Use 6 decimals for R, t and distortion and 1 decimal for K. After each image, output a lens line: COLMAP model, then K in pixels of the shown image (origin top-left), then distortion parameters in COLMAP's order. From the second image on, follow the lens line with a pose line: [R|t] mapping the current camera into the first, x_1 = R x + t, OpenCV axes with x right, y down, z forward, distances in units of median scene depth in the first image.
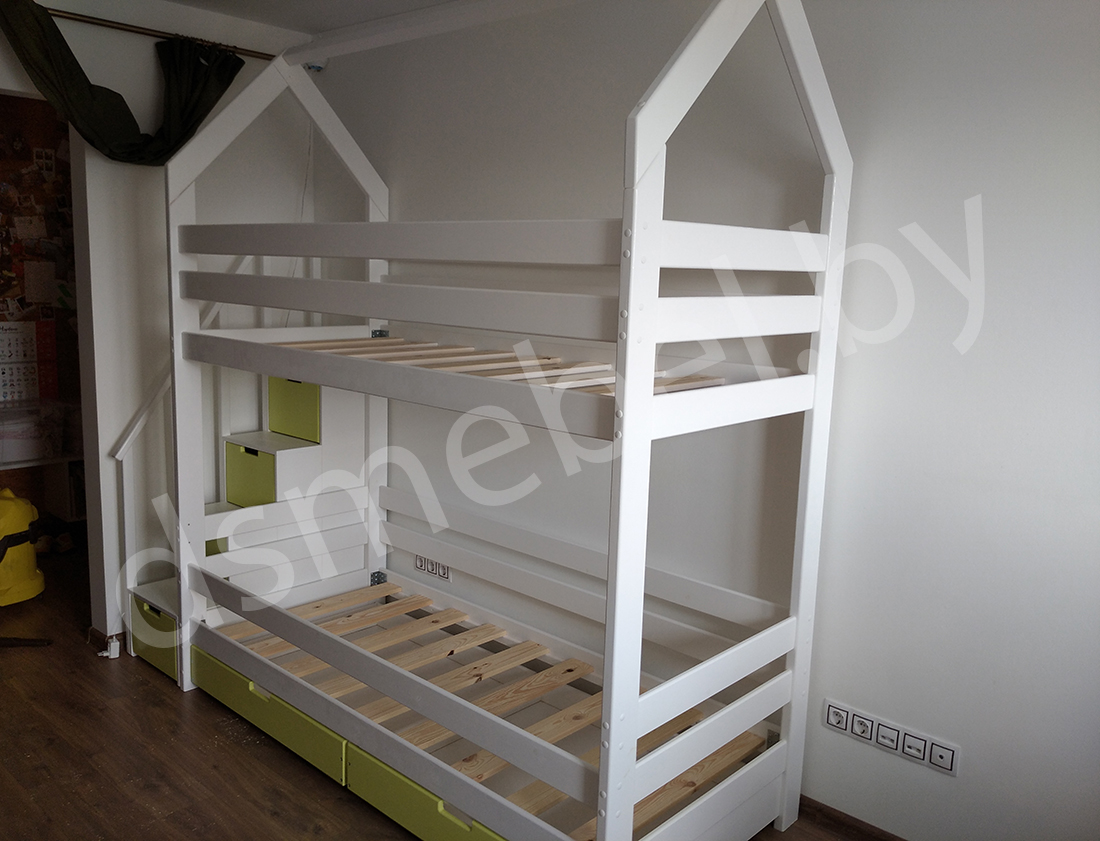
lens RADIAL K [[920.0, 0, 545.4], [0, 920.0, 424.2], [0, 0, 1]] dist [0.017003, -0.013212]
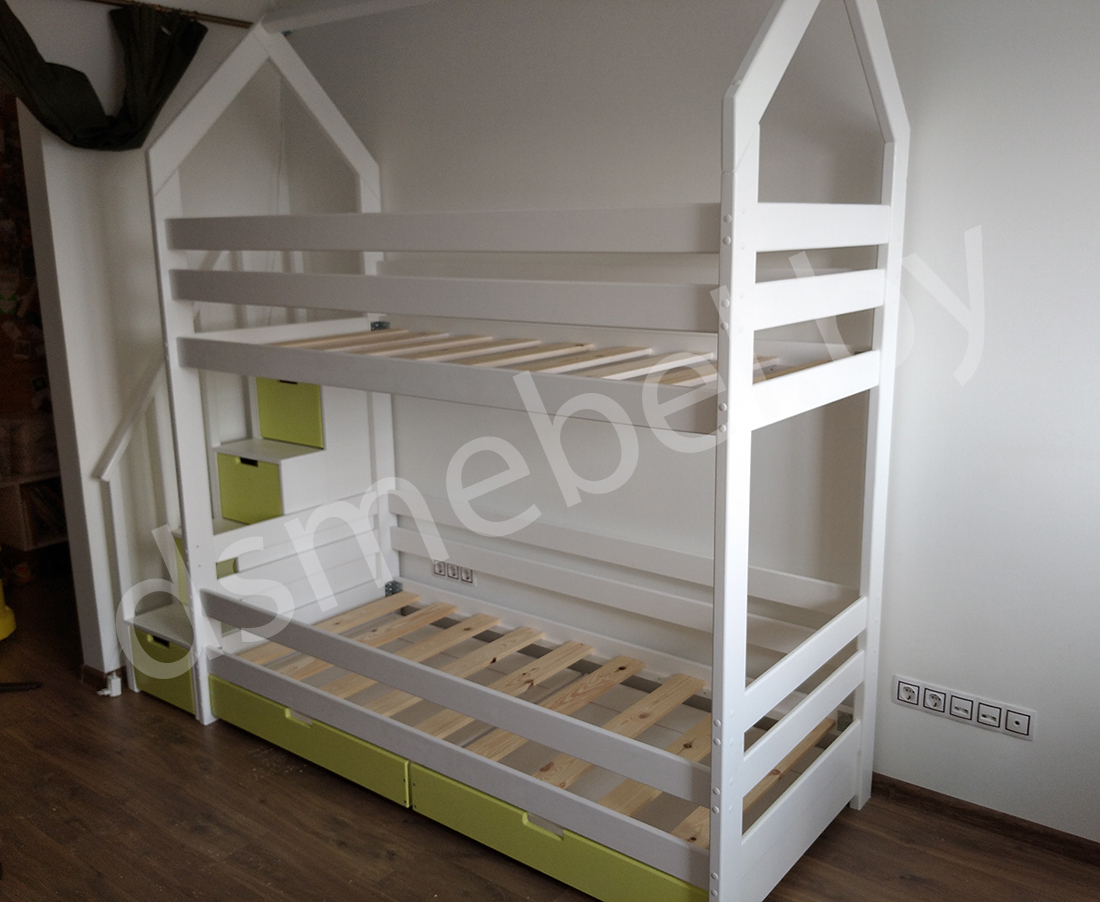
lens RADIAL K [[992.1, 0, 554.5], [0, 992.1, 451.8], [0, 0, 1]] dist [0.014132, 0.000878]
pose [[0.993613, -0.062985, 0.093625, -0.138286], [0.058037, 0.996817, 0.054666, -0.021671], [-0.096770, -0.048883, 0.994106, -0.018079]]
